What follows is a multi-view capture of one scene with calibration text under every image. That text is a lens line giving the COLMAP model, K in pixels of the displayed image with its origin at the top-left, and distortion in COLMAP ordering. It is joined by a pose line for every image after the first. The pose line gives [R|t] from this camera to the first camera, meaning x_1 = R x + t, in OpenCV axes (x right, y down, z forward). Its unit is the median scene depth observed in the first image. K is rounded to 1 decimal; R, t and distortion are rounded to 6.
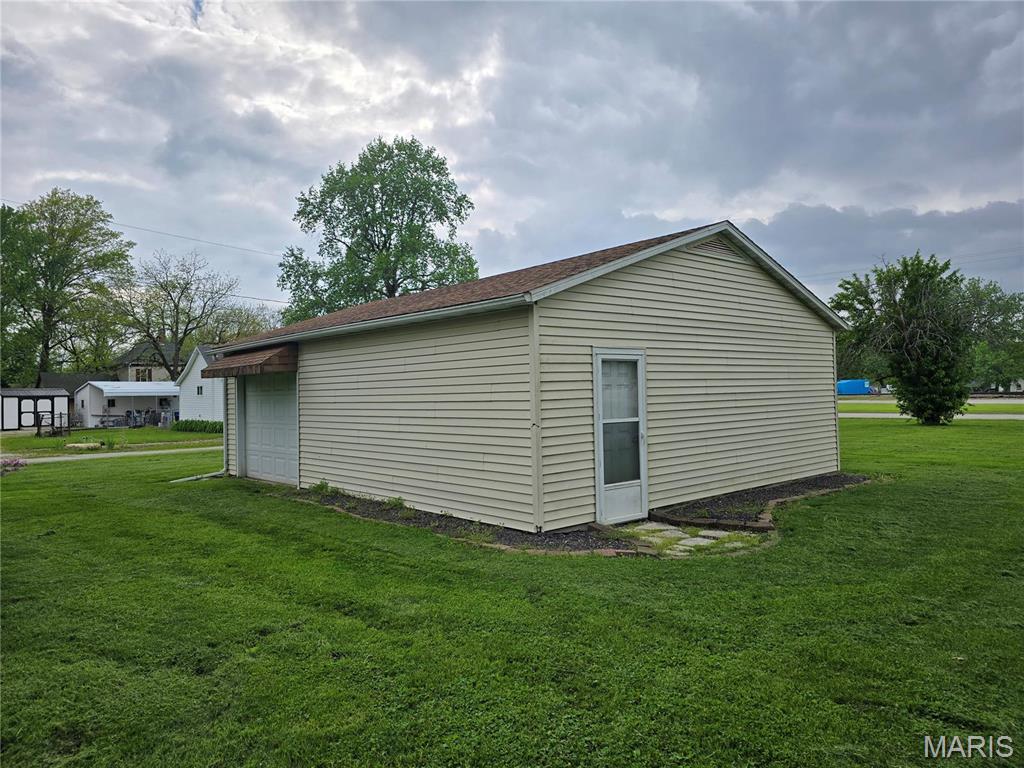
lens RADIAL K [[680.2, 0, 507.5], [0, 680.2, 384.5], [0, 0, 1]] dist [0.047295, -0.041258]
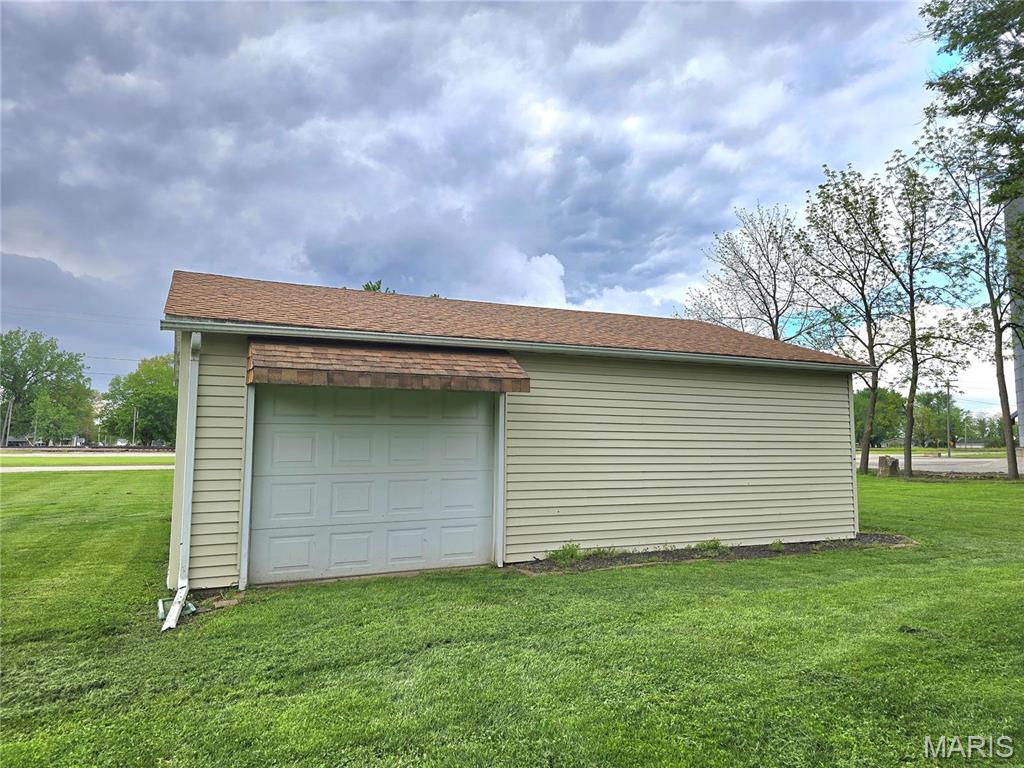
lens RADIAL K [[680.2, 0, 508.2], [0, 680.2, 383.5], [0, 0, 1]] dist [0.047295, -0.041258]
pose [[0.303688, 0.101916, 0.947305, -0.996227], [-0.024155, 0.994766, -0.099279, 0.046225], [-0.952465, 0.007268, 0.304561, 0.845968]]
